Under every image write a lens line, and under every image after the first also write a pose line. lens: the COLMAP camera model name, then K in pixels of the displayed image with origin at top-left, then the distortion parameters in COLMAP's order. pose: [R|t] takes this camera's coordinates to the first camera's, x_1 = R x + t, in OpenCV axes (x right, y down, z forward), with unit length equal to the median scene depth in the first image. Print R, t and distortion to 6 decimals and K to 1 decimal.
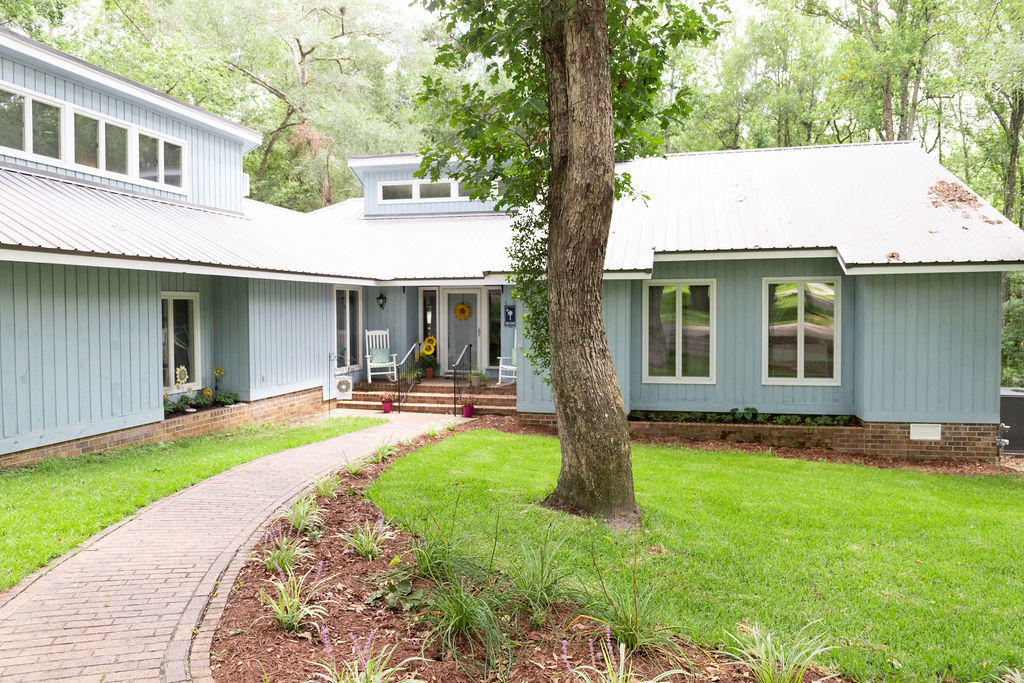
lens RADIAL K [[698.3, 0, 513.9], [0, 698.3, 332.8], [0, 0, 1]] dist [-0.000323, -0.024918]
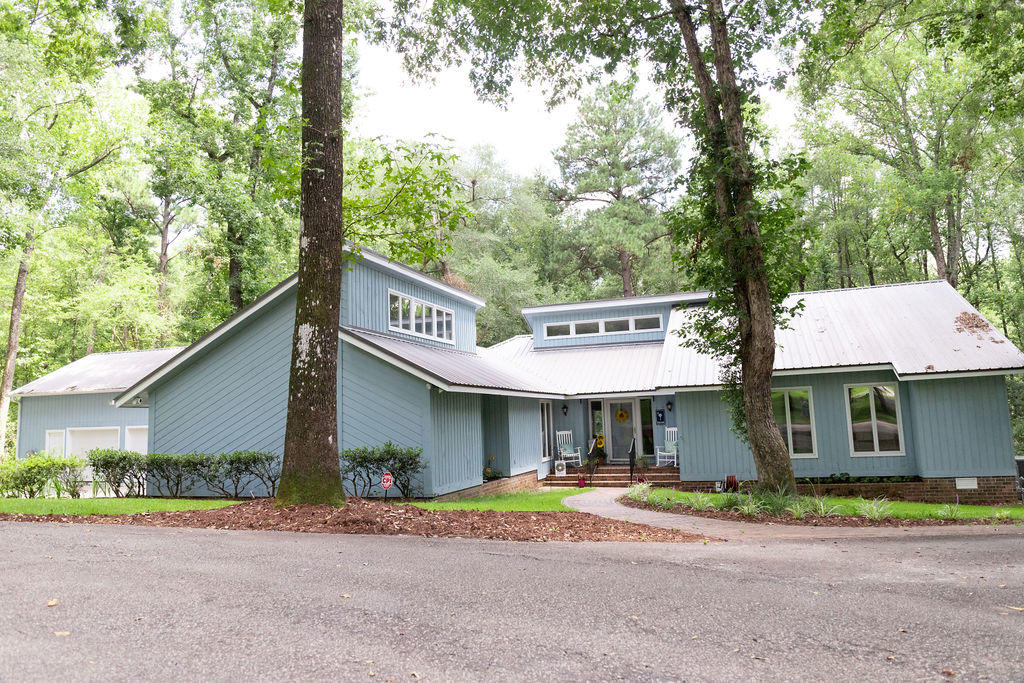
lens RADIAL K [[705.8, 0, 514.2], [0, 705.8, 337.7], [0, 0, 1]] dist [-0.006030, -0.018275]
pose [[0.995767, -0.041712, -0.081905, -0.218660], [0.028734, 0.987705, -0.153667, 0.033775], [0.087308, 0.150663, 0.984722, -0.560862]]
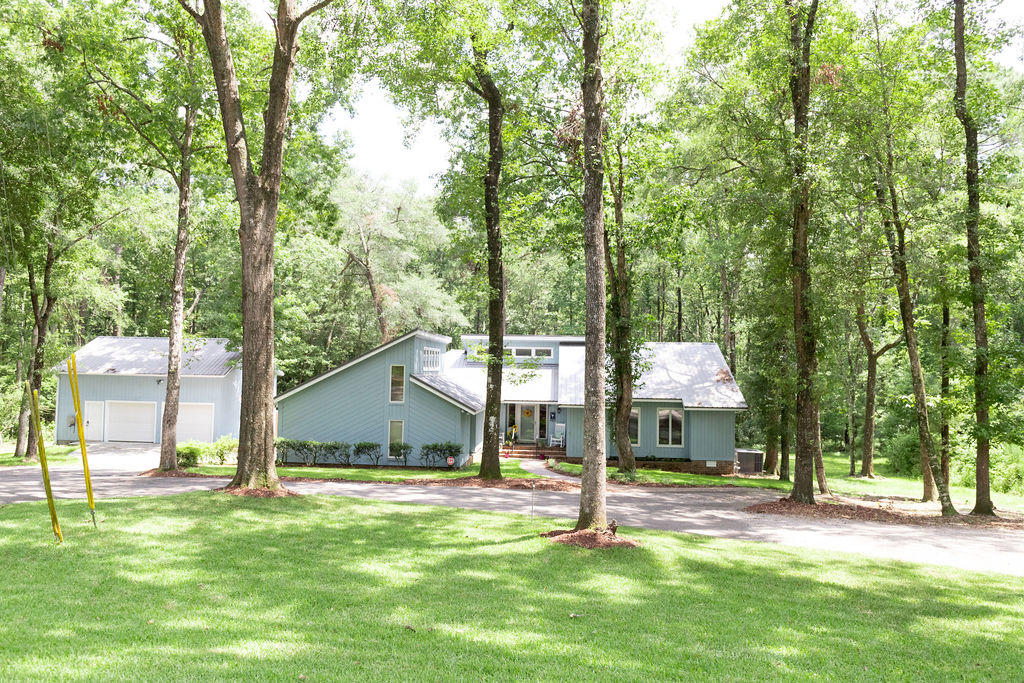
lens RADIAL K [[698.3, 0, 513.9], [0, 698.3, 332.8], [0, 0, 1]] dist [-0.000323, -0.024918]
pose [[0.986211, 0.030786, 0.162606, -0.648336], [-0.016516, 0.995949, -0.088395, -0.119243], [-0.164669, 0.084491, 0.982723, -1.617151]]
